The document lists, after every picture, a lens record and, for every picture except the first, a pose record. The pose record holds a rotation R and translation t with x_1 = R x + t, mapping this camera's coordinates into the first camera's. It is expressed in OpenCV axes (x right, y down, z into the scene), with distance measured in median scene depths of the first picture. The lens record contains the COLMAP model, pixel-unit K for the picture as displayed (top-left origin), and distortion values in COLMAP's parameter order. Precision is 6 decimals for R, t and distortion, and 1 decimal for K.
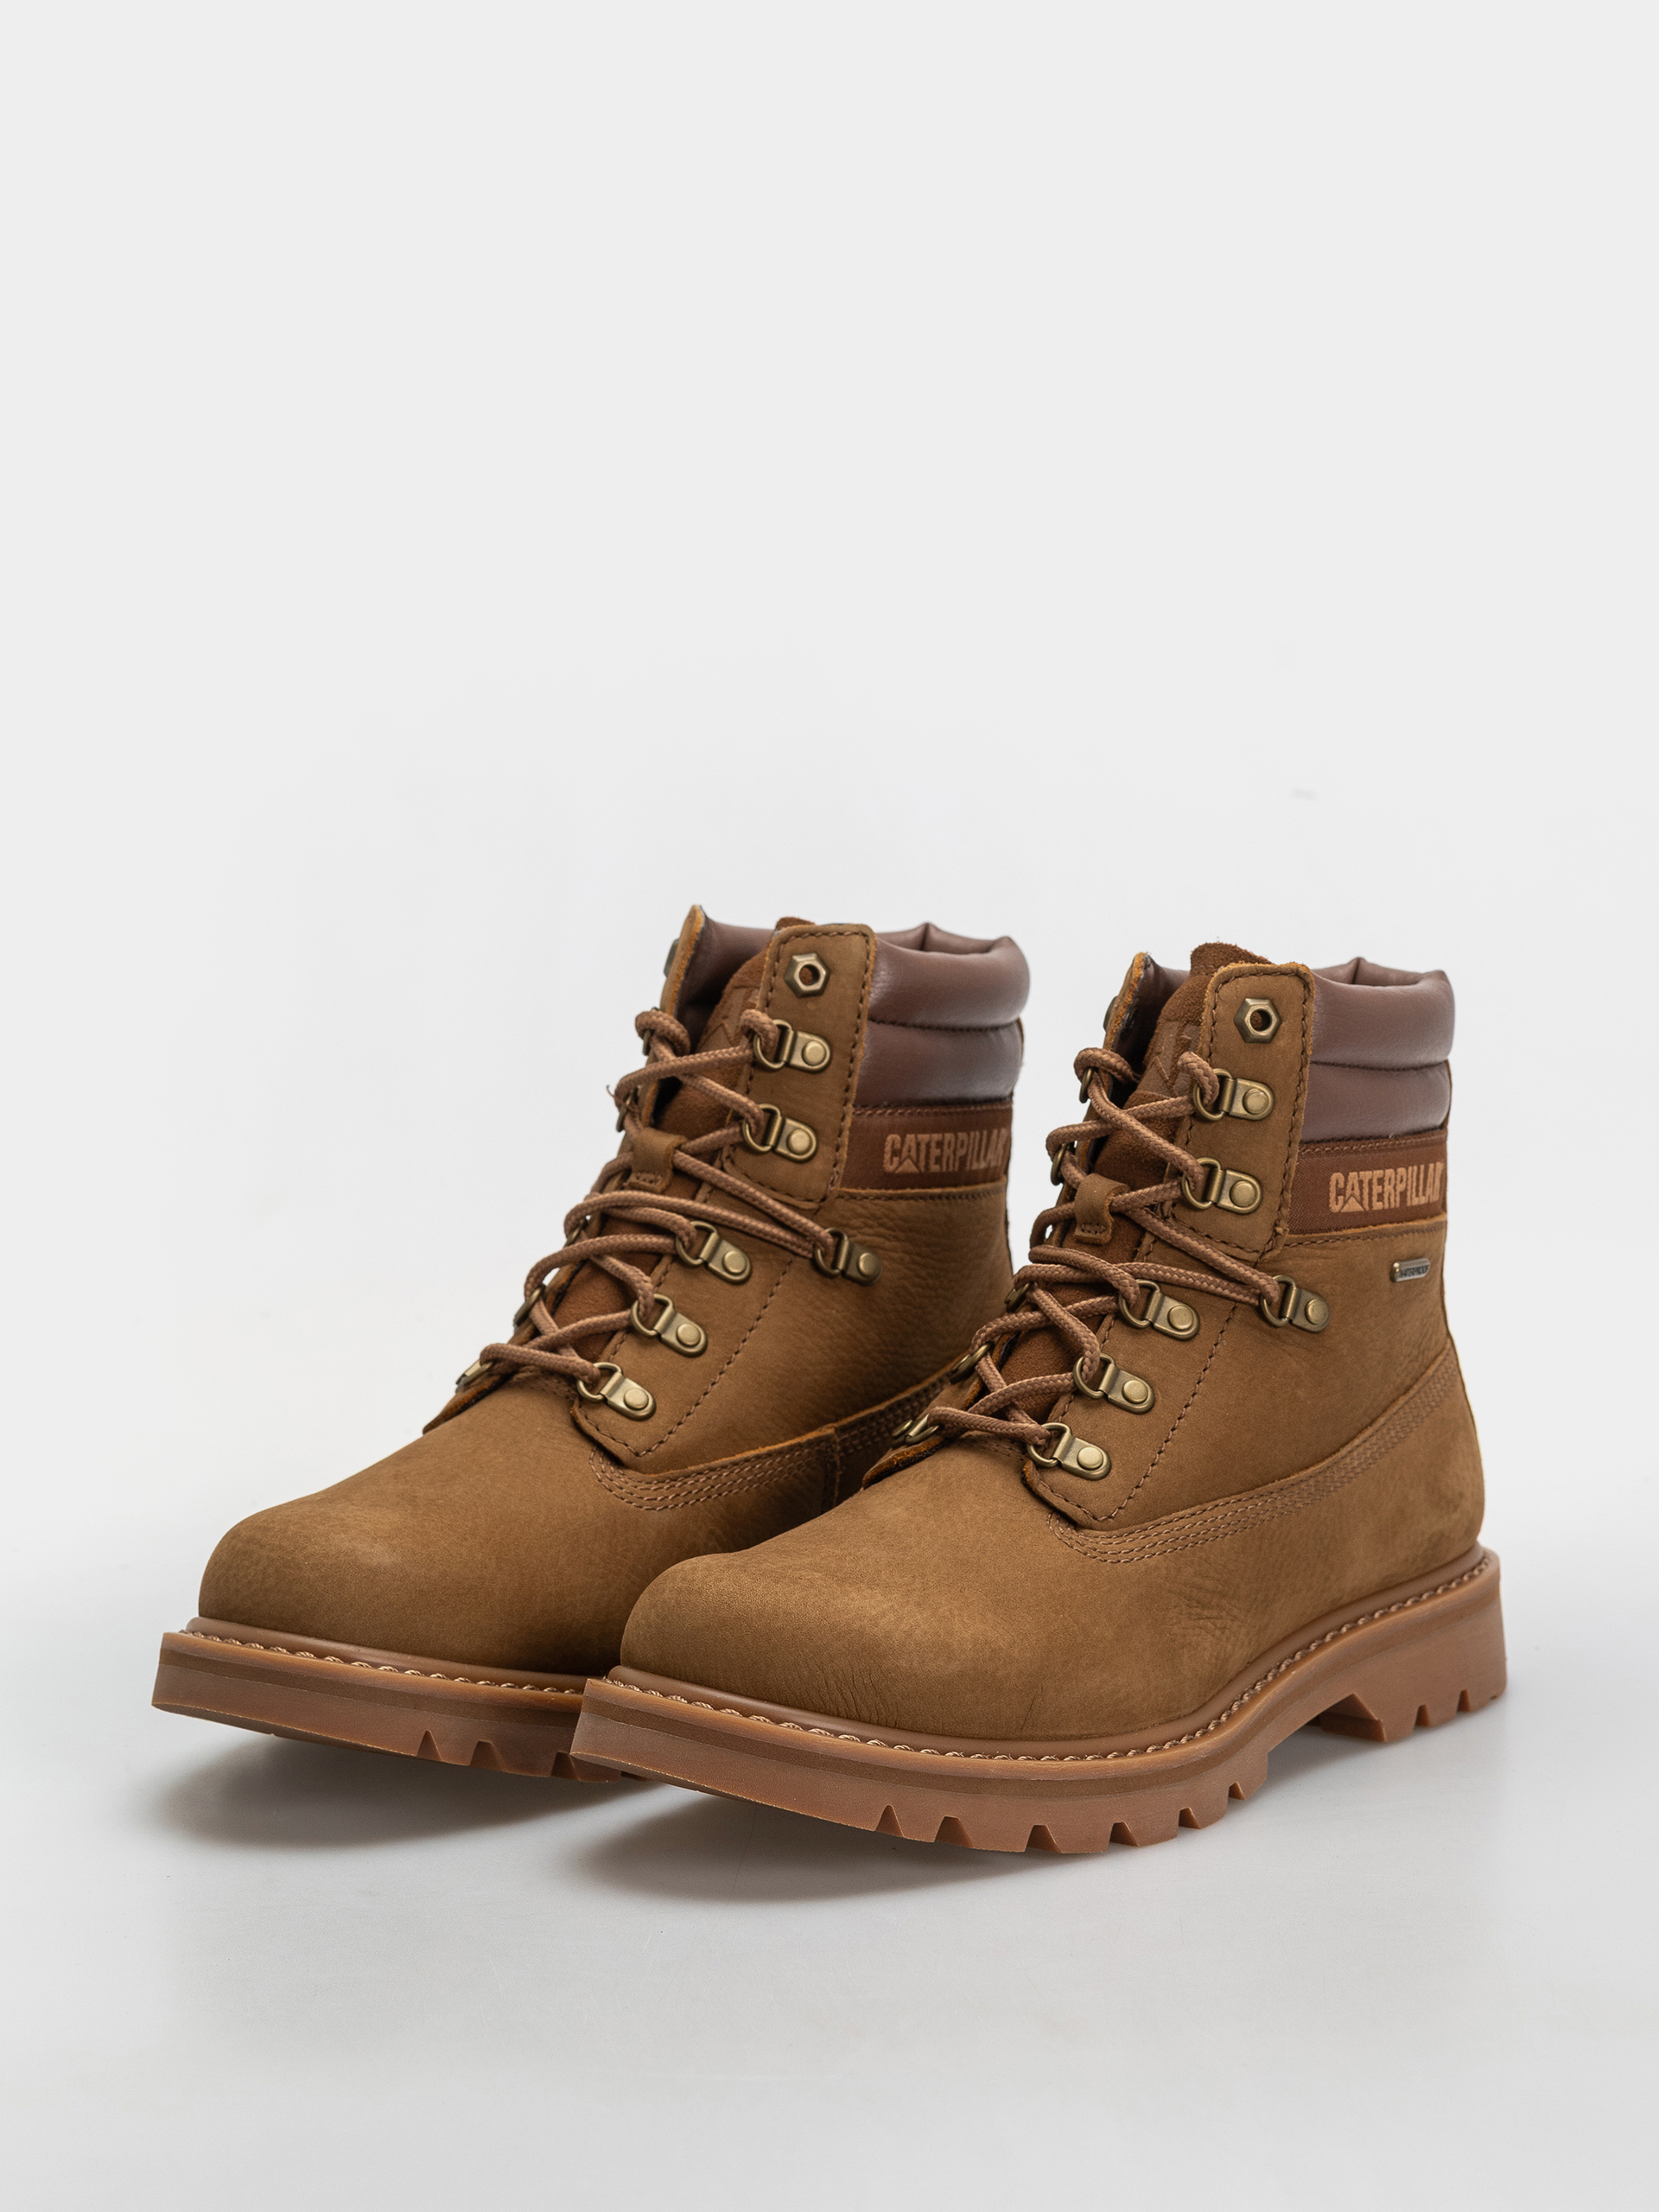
lens RADIAL K [[7335.0, 0, 829.5], [0, 7335.0, 1106.0], [0, 0, 1]] dist [0.034191, 2.832773]
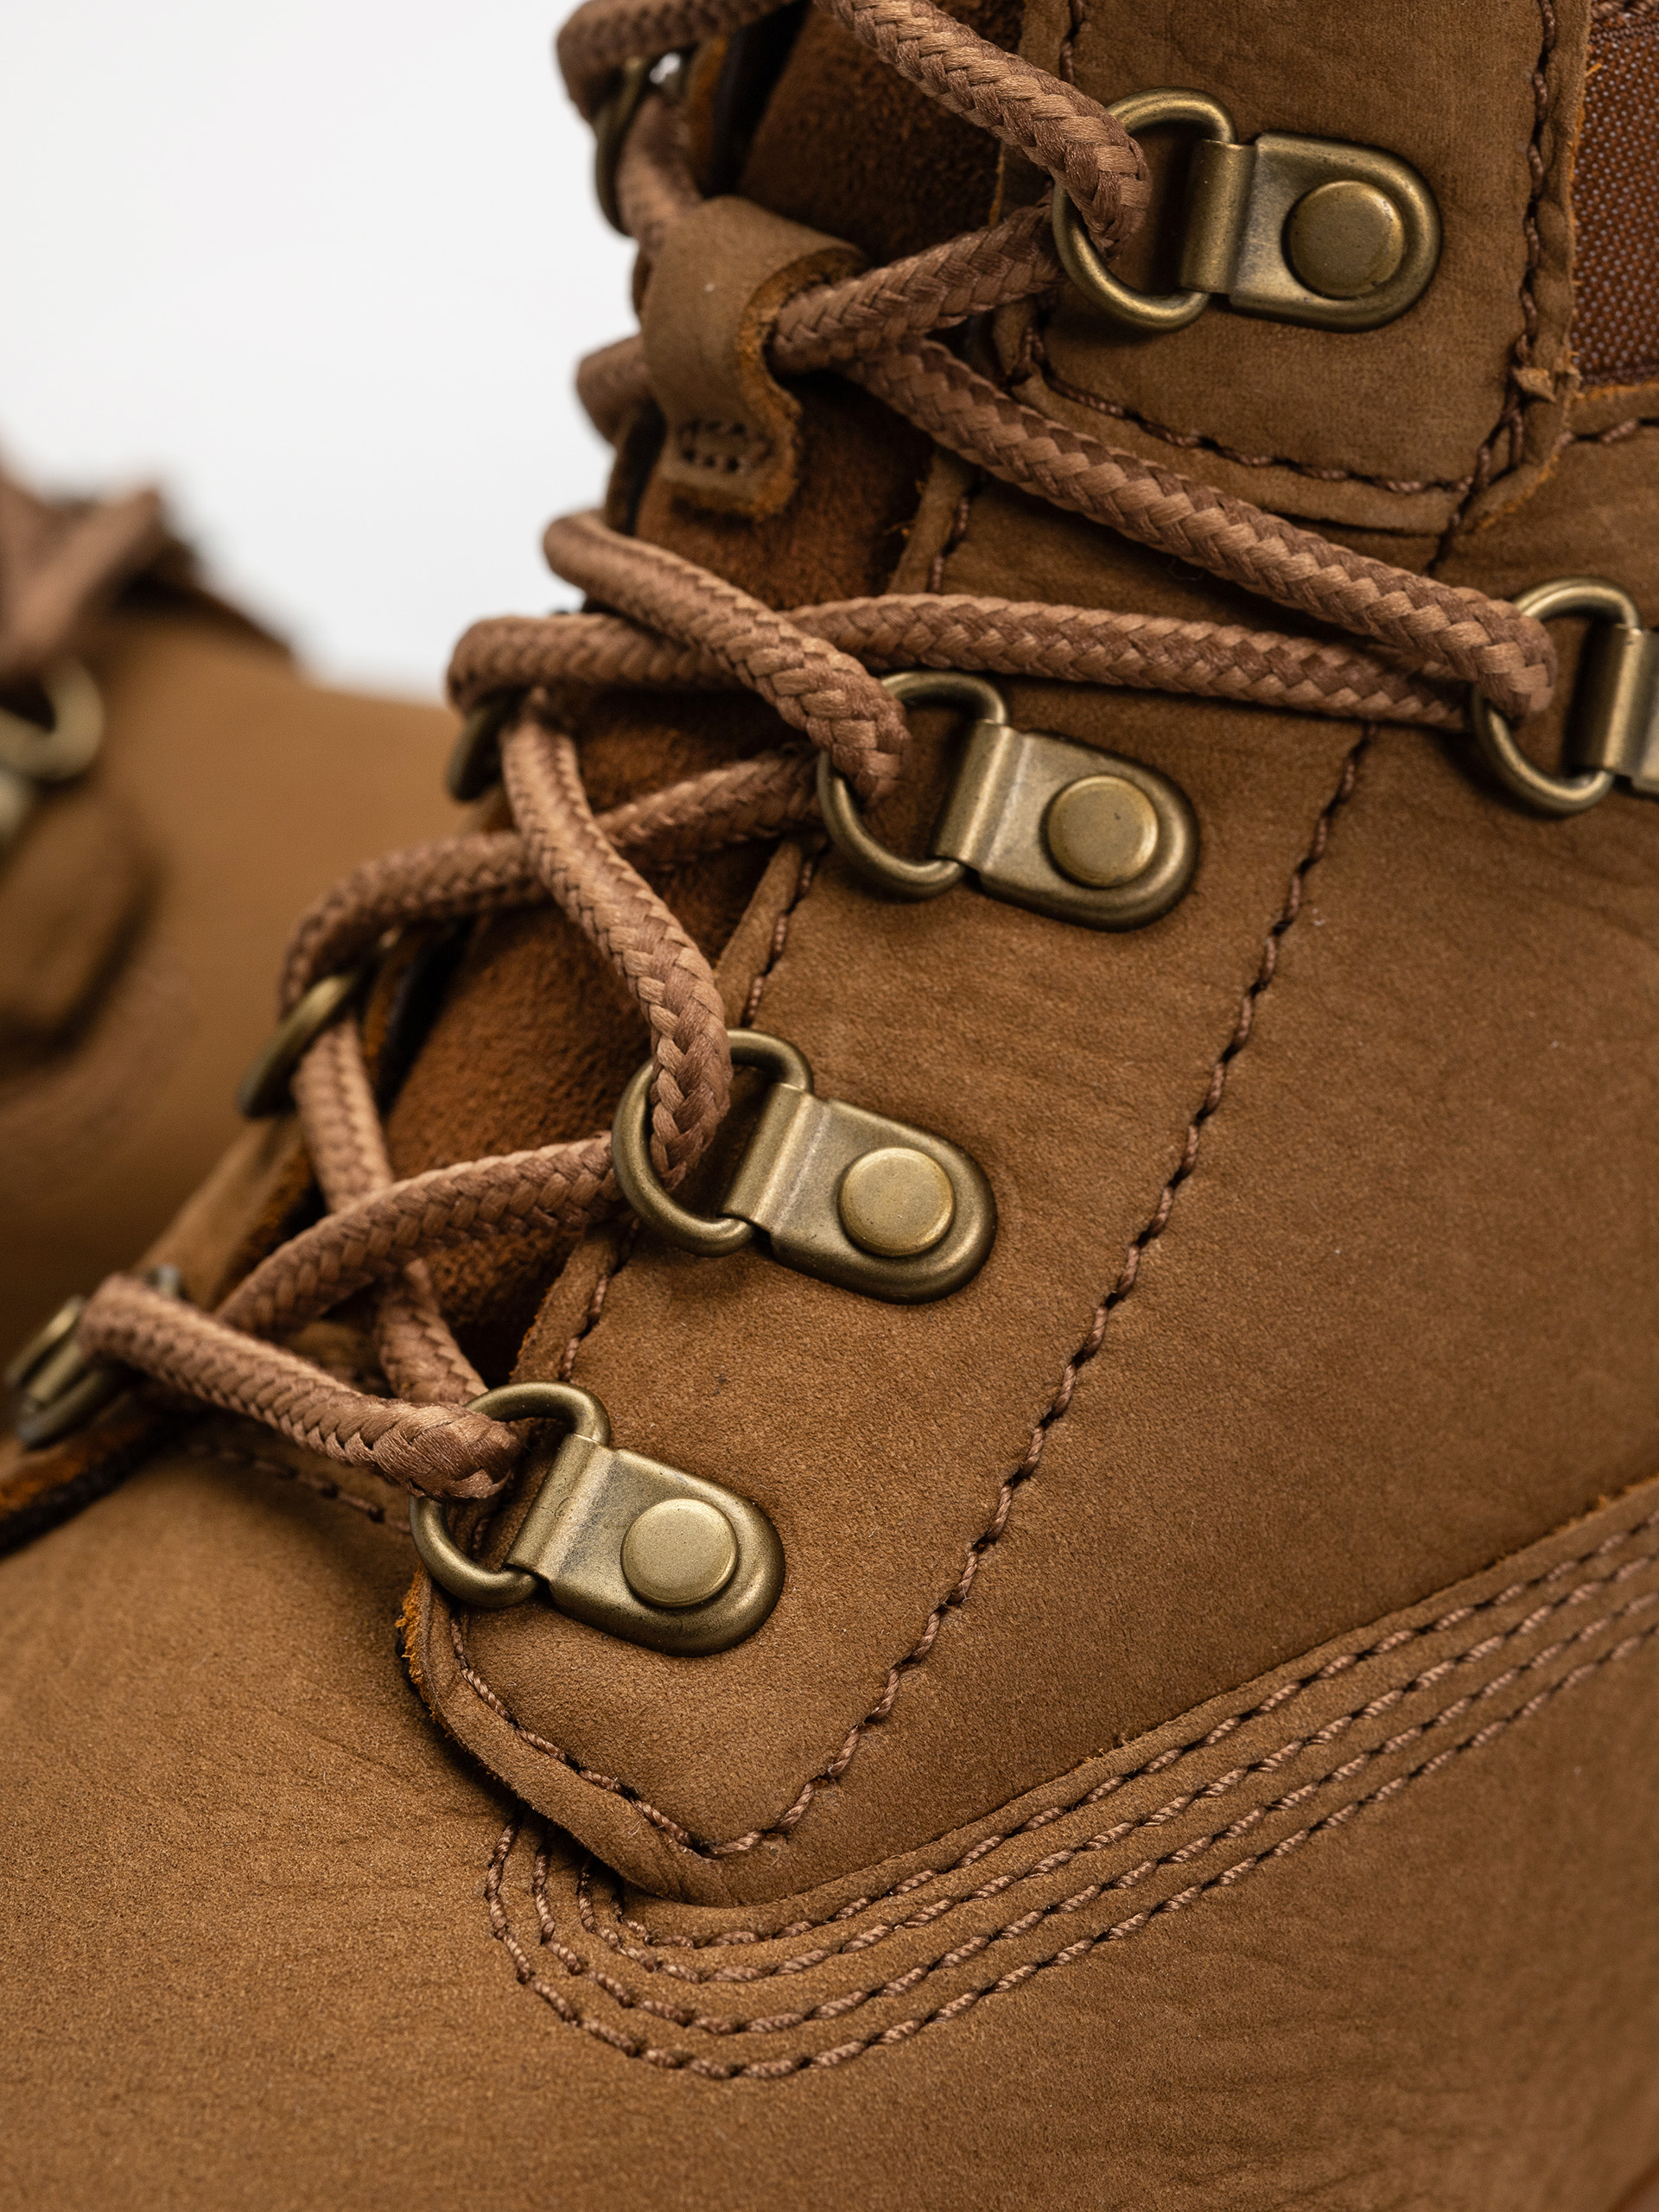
lens RADIAL K [[7335.0, 0, 829.5], [0, 7335.0, 1106.0], [0, 0, 1]] dist [0.034191, 2.832773]
pose [[0.980567, -0.075556, -0.181052, 0.079480], [0.106922, 0.979577, 0.170286, -0.001834], [0.164488, -0.186335, 0.968619, 0.780548]]
